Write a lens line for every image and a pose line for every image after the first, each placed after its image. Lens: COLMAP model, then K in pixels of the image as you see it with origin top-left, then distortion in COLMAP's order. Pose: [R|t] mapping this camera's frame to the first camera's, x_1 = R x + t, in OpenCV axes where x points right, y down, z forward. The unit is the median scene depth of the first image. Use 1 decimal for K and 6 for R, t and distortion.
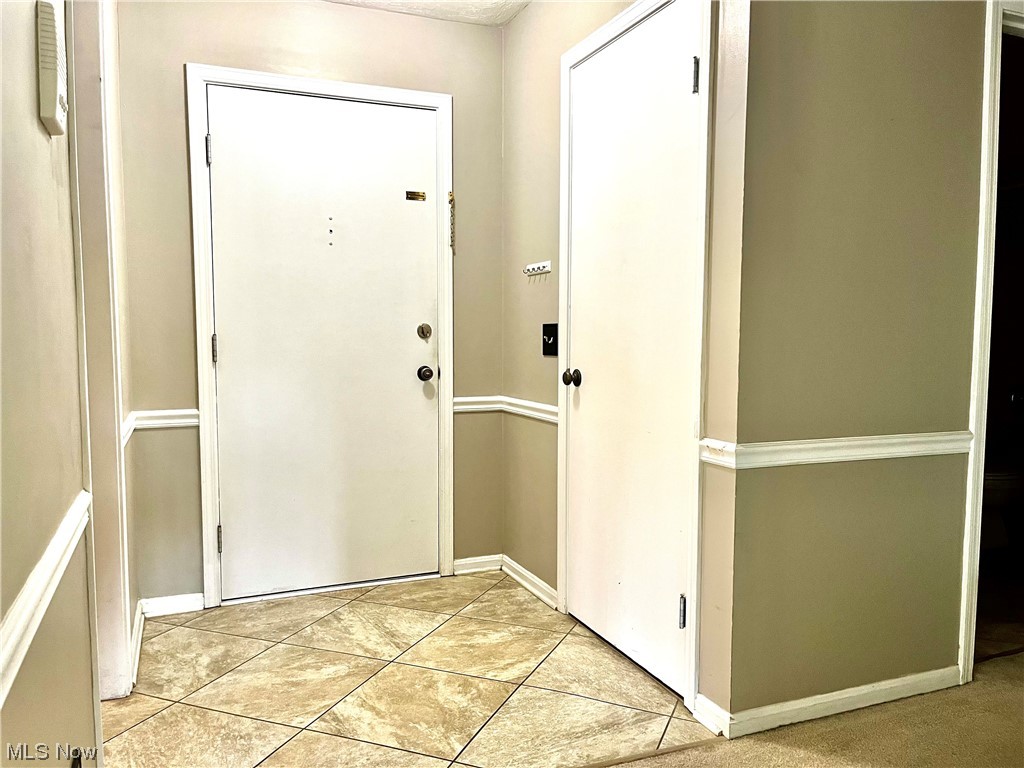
lens RADIAL K [[776.8, 0, 507.9], [0, 776.8, 394.9], [0, 0, 1]] dist [0.072274, -0.084461]
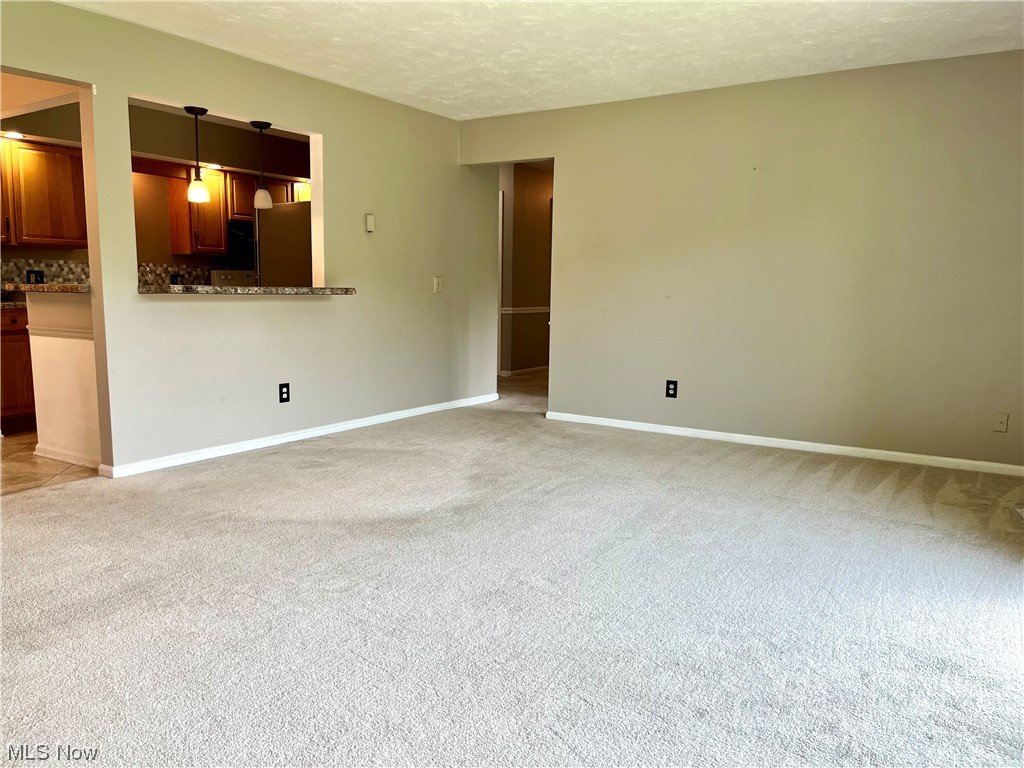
lens RADIAL K [[776.8, 0, 507.9], [0, 776.8, 394.9], [0, 0, 1]] dist [0.072274, -0.084461]
pose [[0.835674, -0.070071, 0.544738, -1.975981], [0.037144, 0.996768, 0.071234, 0.221668], [-0.547969, -0.039295, 0.835576, -2.445683]]
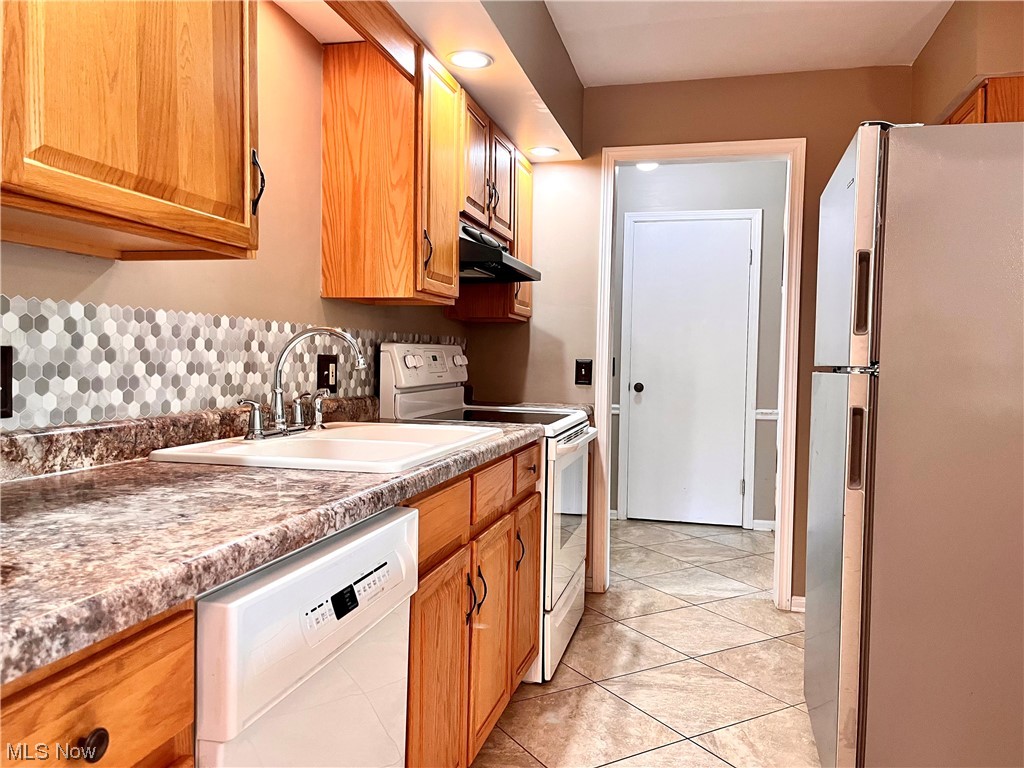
lens RADIAL K [[776.8, 0, 507.9], [0, 776.8, 394.9], [0, 0, 1]] dist [0.072274, -0.084461]
pose [[0.593562, -0.031276, 0.804180, -2.064481], [0.053136, 0.998587, -0.000383, -0.026696], [-0.803032, 0.042958, 0.594385, 0.197971]]
